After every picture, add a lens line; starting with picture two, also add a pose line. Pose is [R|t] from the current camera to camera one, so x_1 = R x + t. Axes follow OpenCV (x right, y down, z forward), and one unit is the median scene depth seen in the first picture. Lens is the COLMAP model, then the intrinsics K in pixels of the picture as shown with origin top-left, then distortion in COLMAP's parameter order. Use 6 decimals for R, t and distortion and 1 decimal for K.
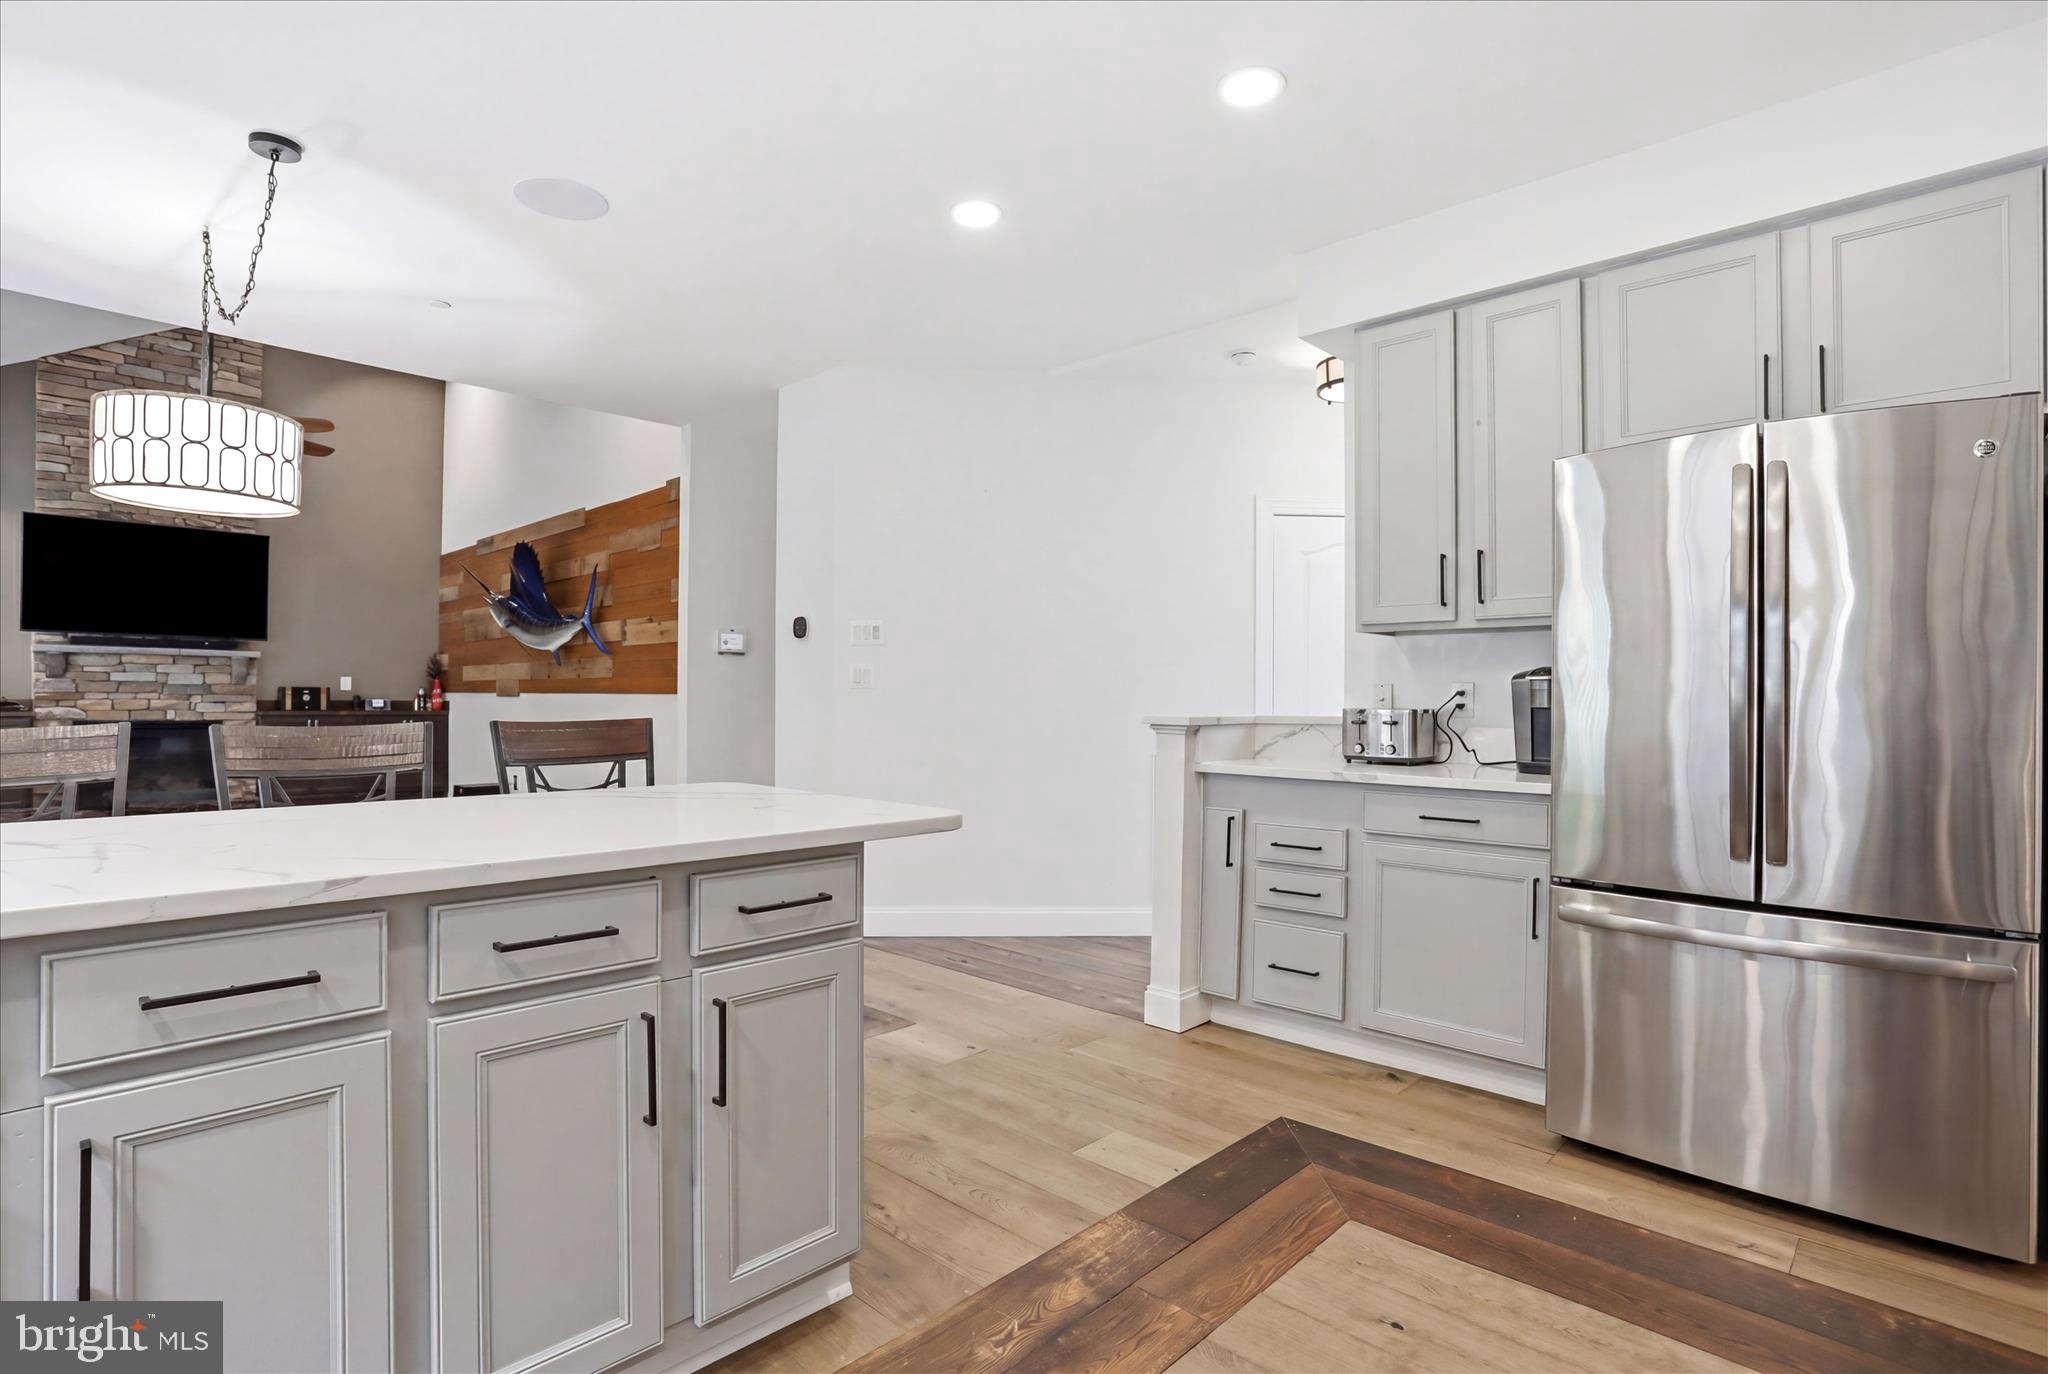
lens RADIAL K [[1007.7, 0, 1025.2], [0, 1007.7, 694.6], [0, 0, 1]] dist [-0.028328, 0.000583]
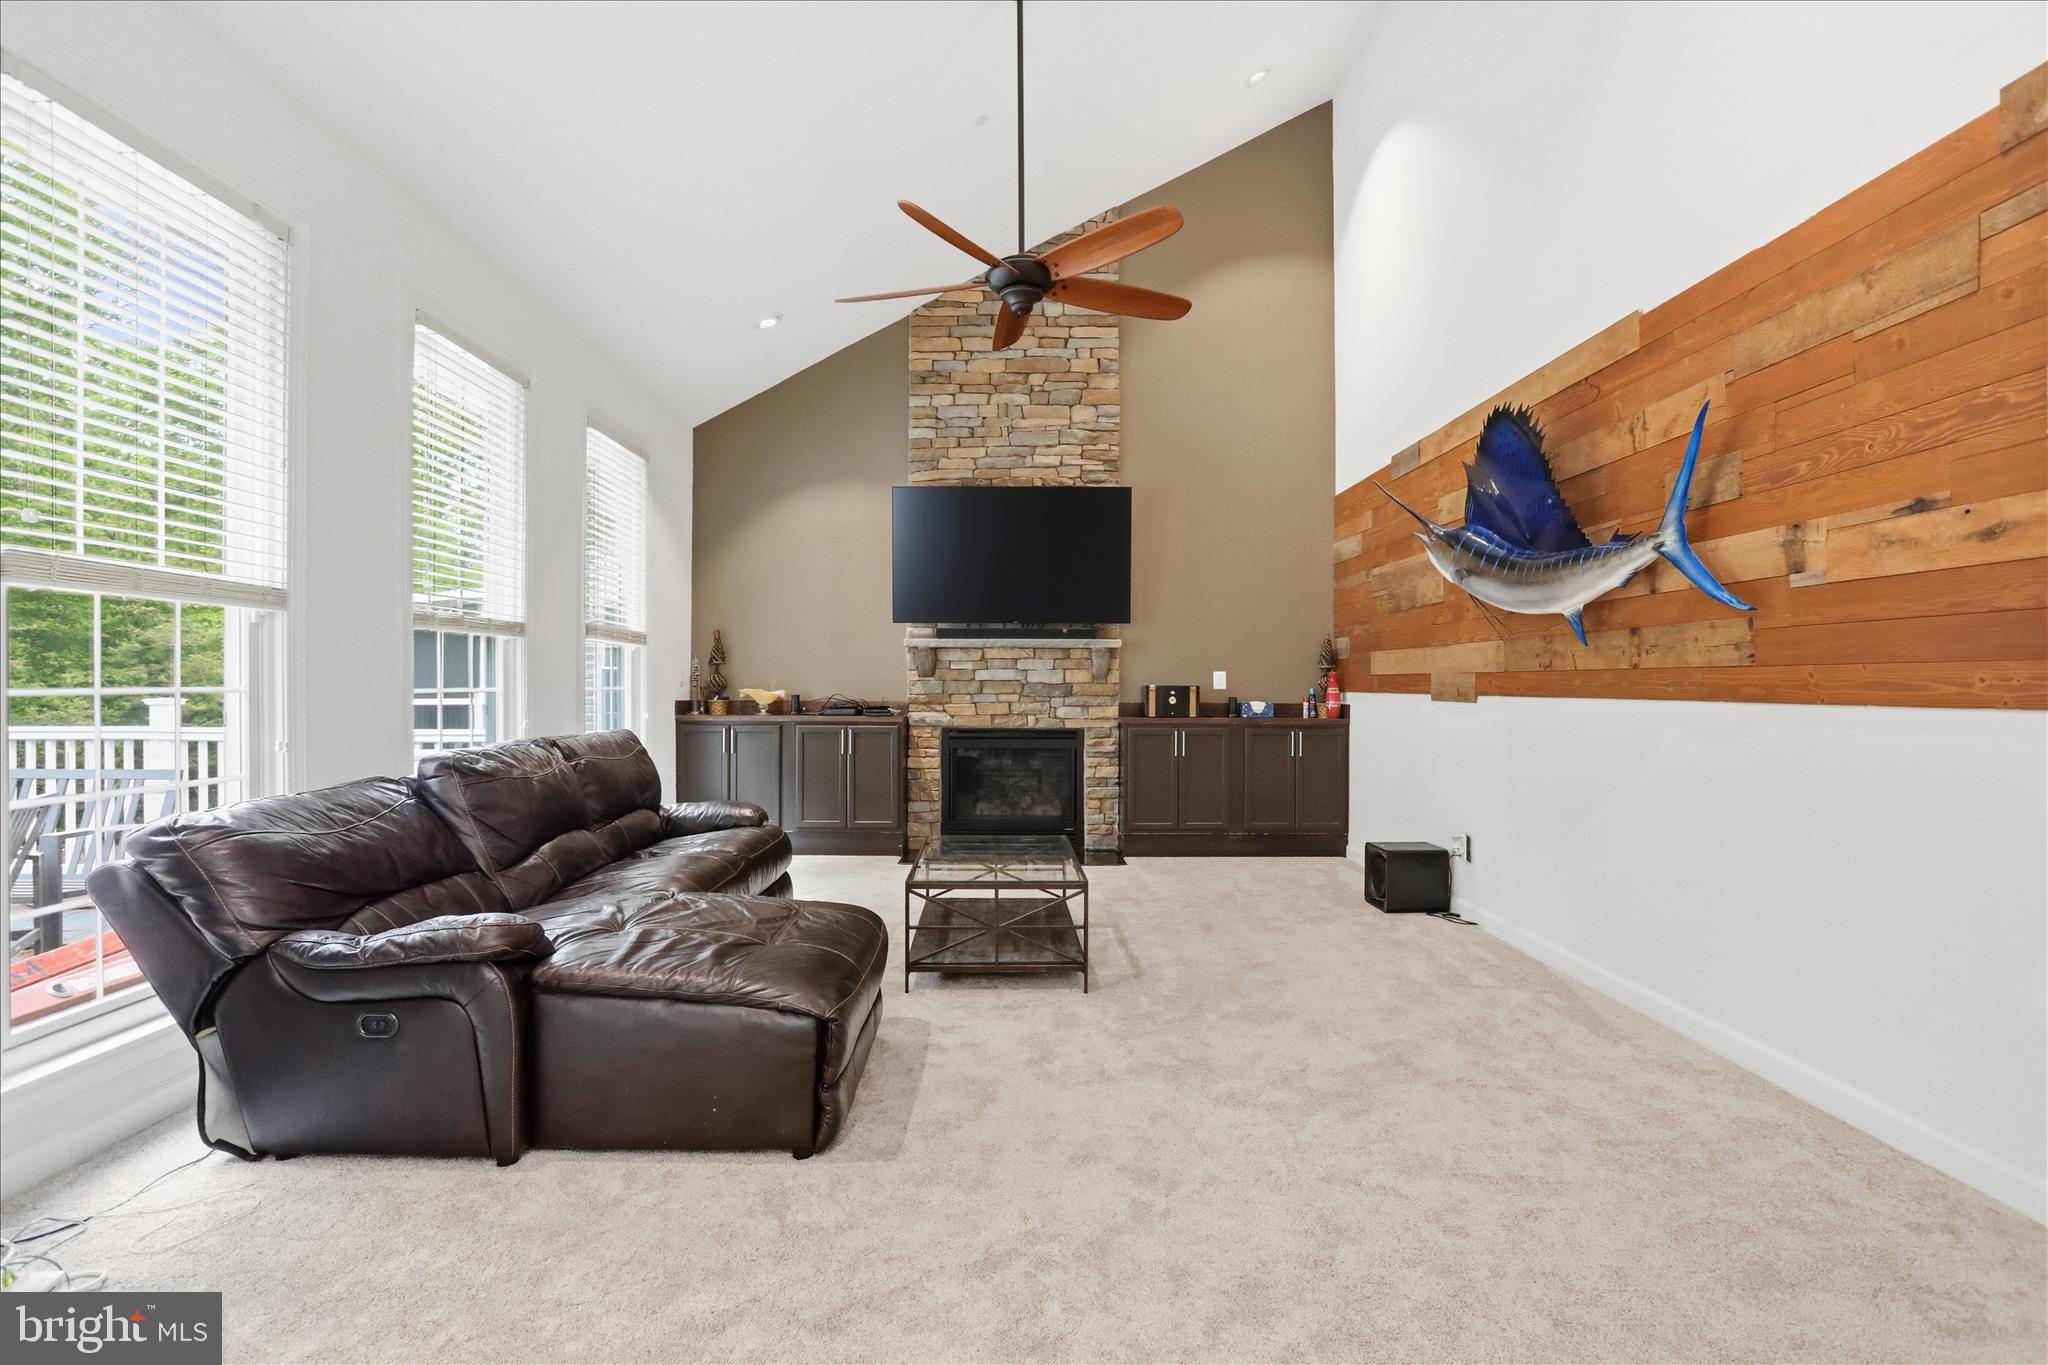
lens RADIAL K [[1006.1, 0, 1024.8], [0, 1006.1, 691.6], [0, 0, 1]] dist [-0.034048, 0.000583]
pose [[0.698548, 0.000521, -0.715563, -0.283686], [0.004647, 0.999975, 0.005265, -0.008286], [0.715548, -0.007003, 0.698529, 0.425226]]
